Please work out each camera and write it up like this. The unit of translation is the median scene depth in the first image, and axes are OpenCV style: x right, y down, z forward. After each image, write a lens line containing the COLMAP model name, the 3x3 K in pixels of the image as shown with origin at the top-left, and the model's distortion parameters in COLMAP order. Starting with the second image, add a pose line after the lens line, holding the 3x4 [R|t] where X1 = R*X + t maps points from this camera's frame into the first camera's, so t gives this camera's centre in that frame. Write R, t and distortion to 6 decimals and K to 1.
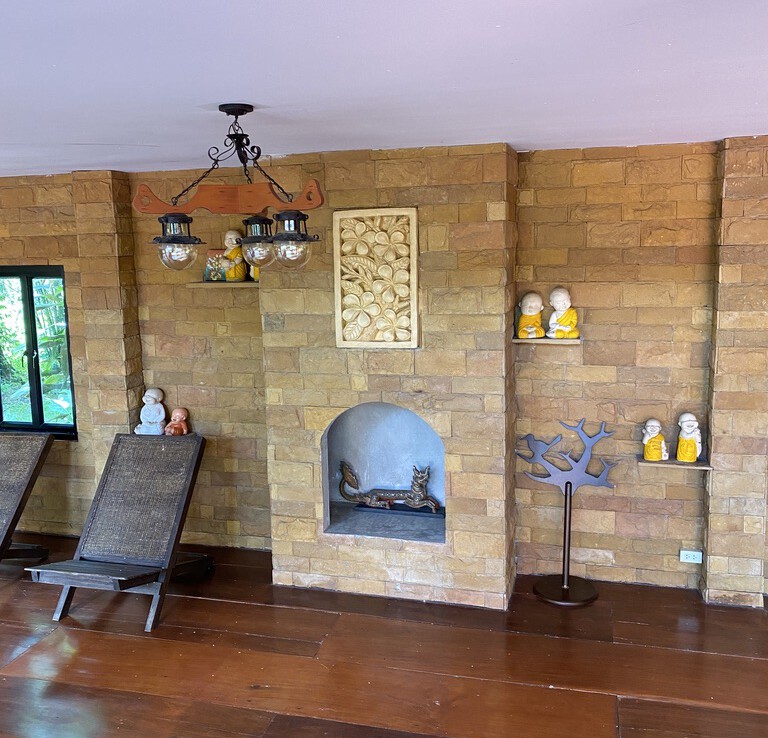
lens RADIAL K [[778.5, 0, 386.2], [0, 778.5, 365.8], [0, 0, 1]] dist [0.021225, 0.000000]
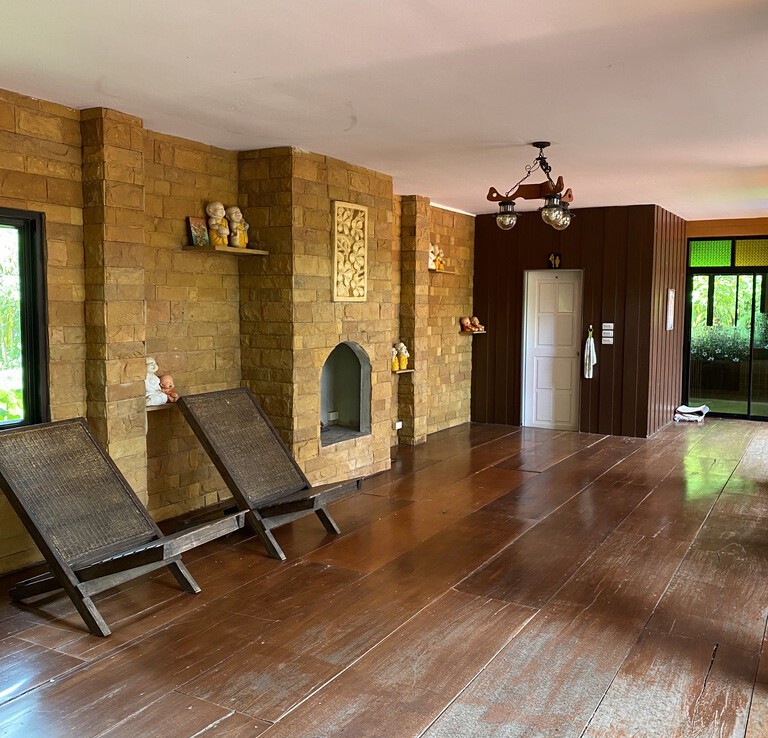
lens RADIAL K [[778.5, 0, 387.4], [0, 778.5, 370.5], [0, 0, 1]] dist [0.021225, 0.000000]
pose [[0.252481, -0.066107, 0.965341, -1.360197], [0.131560, 0.990744, 0.033438, 0.062939], [-0.958616, 0.118558, 0.258841, 0.579436]]
